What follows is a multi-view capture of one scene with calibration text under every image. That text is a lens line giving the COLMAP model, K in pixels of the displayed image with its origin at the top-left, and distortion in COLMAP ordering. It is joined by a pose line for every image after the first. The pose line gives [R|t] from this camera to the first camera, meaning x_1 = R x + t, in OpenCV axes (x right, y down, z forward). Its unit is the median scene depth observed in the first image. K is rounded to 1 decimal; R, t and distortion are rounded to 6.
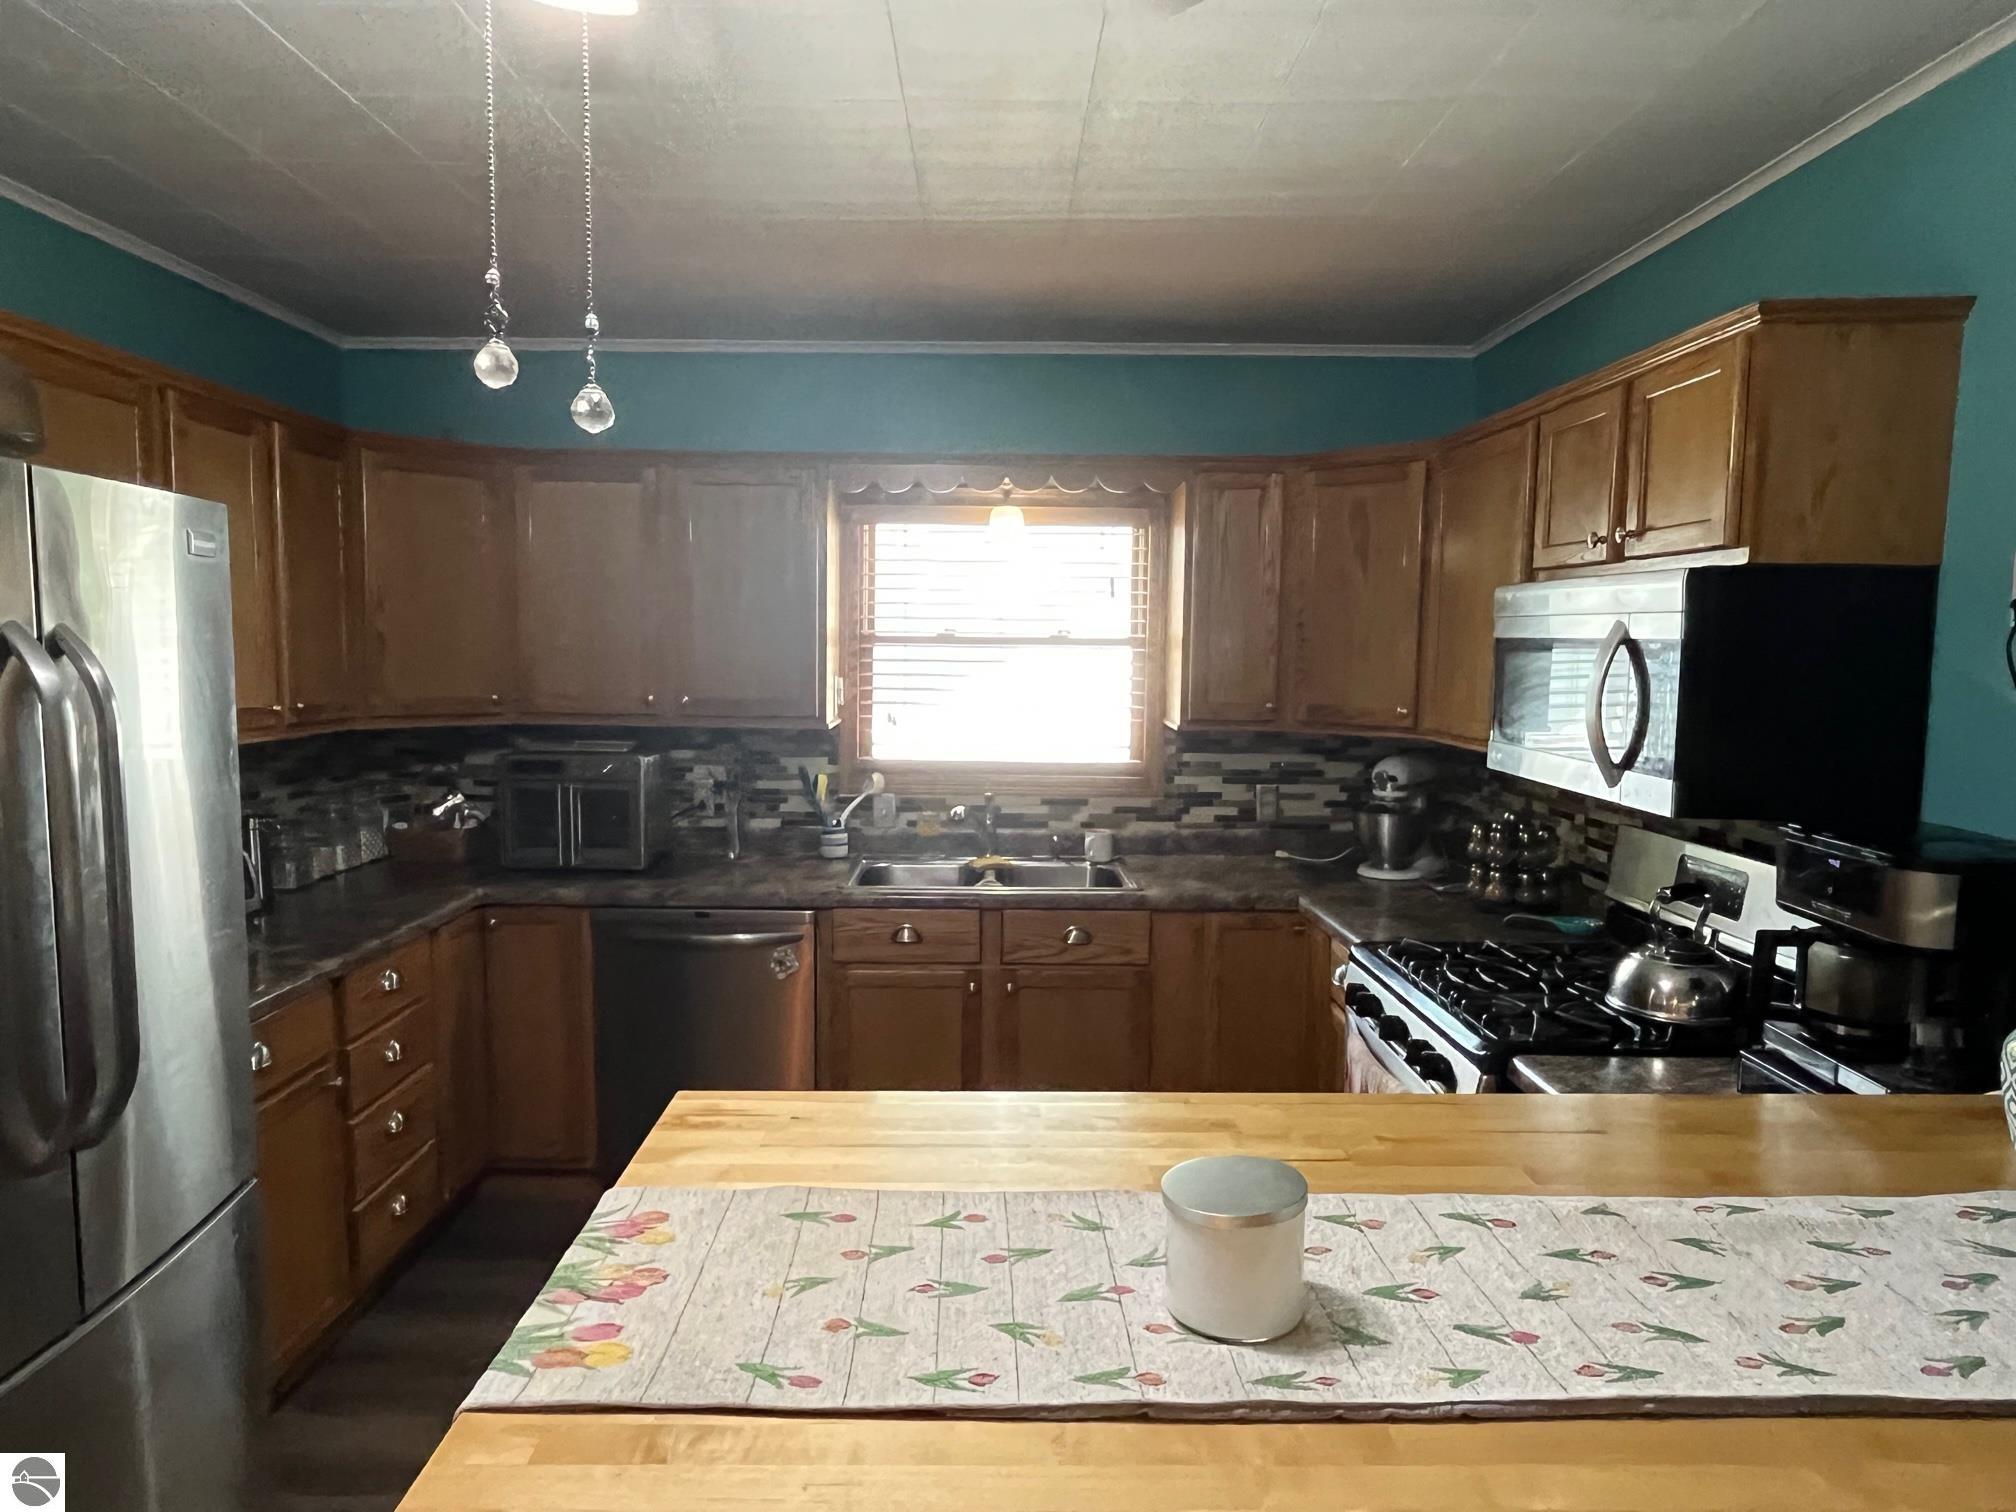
lens RADIAL K [[1258.2, 0, 993.7], [0, 1258.2, 760.2], [0, 0, 1]] dist [-0.006021, -0.000510]
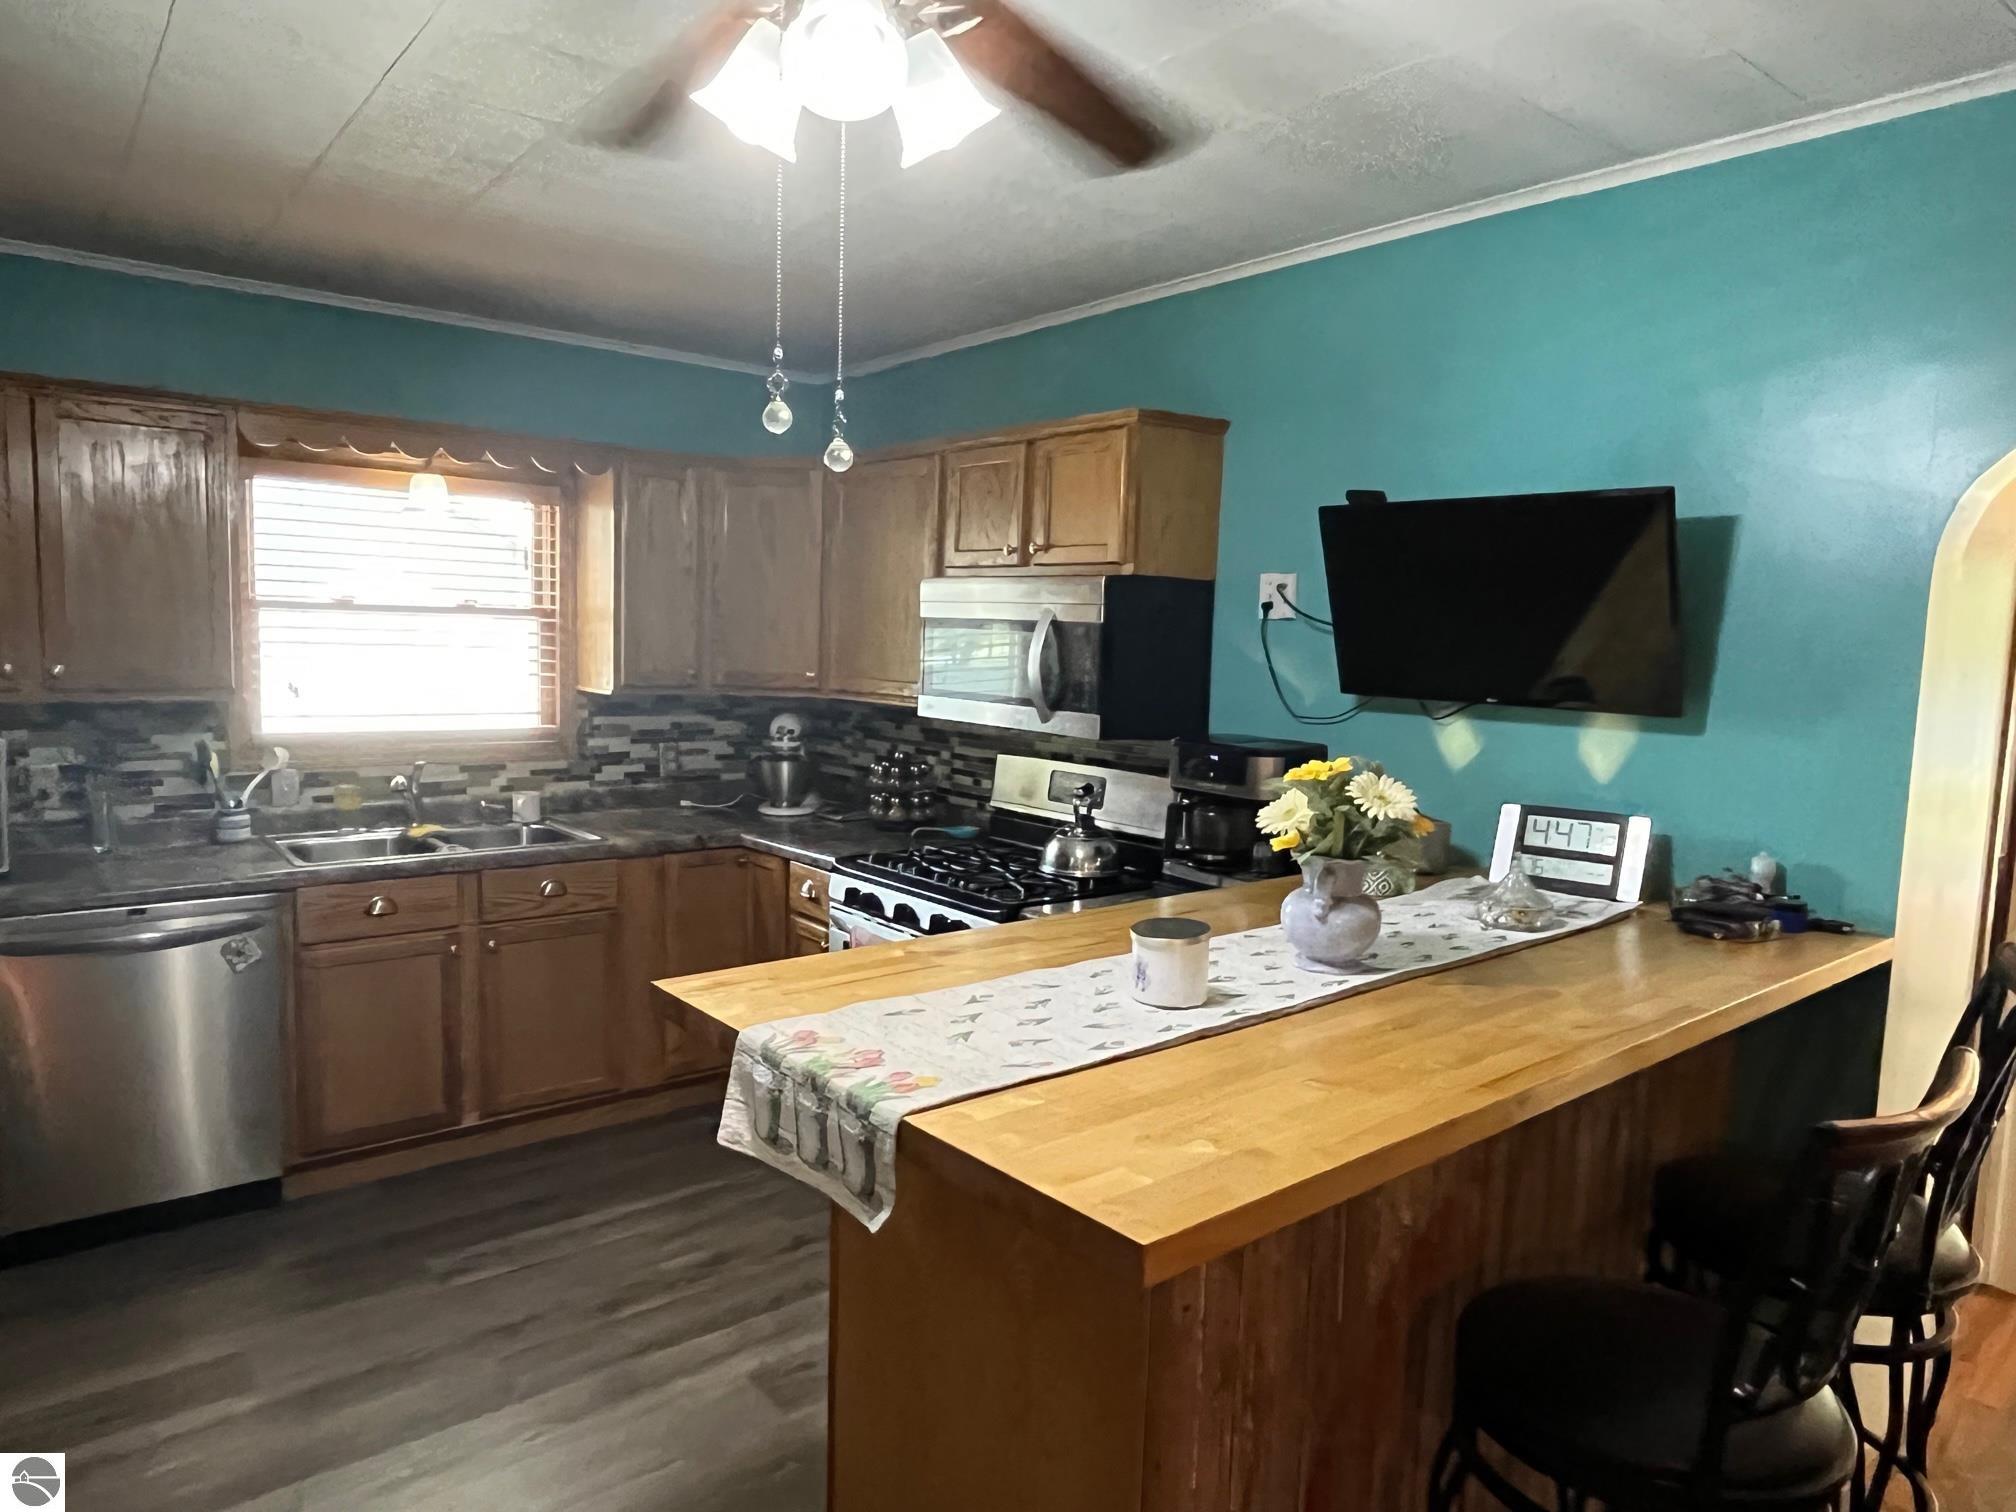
lens RADIAL K [[1258.2, 0, 993.1], [0, 1258.2, 756.1], [0, 0, 1]] dist [-0.006021, -0.000510]
pose [[0.781903, -0.048681, 0.621497, -0.272801], [0.036855, 0.998812, 0.031869, 0.006657], [-0.622310, -0.002013, 0.782768, -0.062569]]
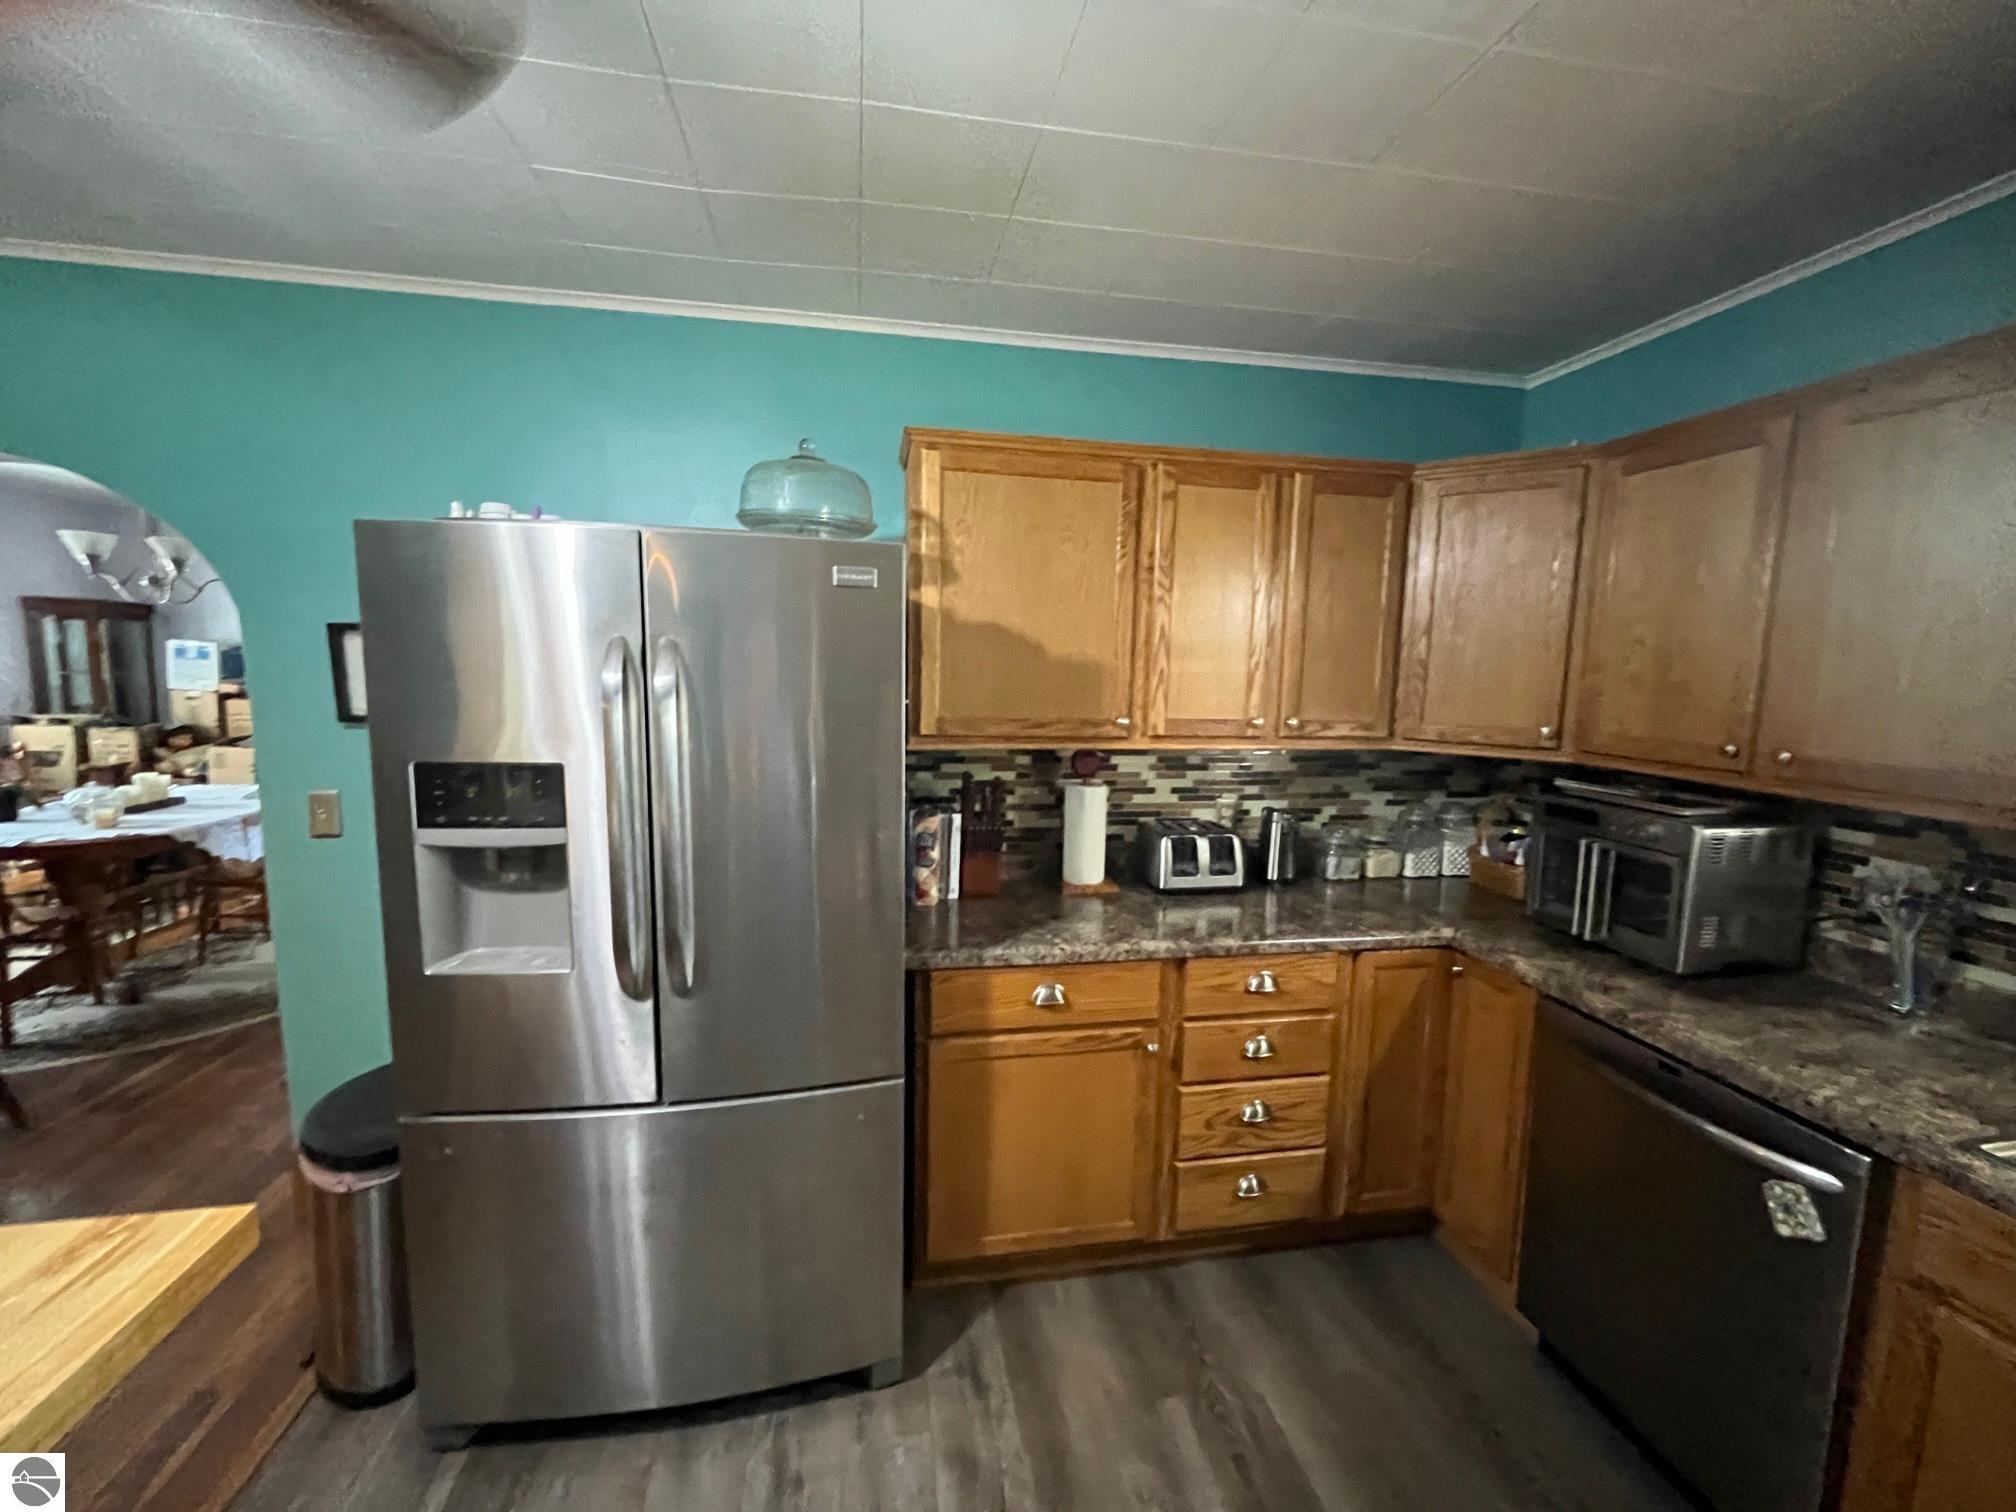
lens RADIAL K [[818.4, 0, 1016.3], [0, 818.4, 759.2], [0, 0, 1]] dist [-0.001058, -0.000507]
pose [[0.169664, 0.107416, -0.979631, 0.112125], [-0.107274, 0.990148, 0.089990, -0.040098], [0.979646, 0.089821, 0.179515, 0.501209]]
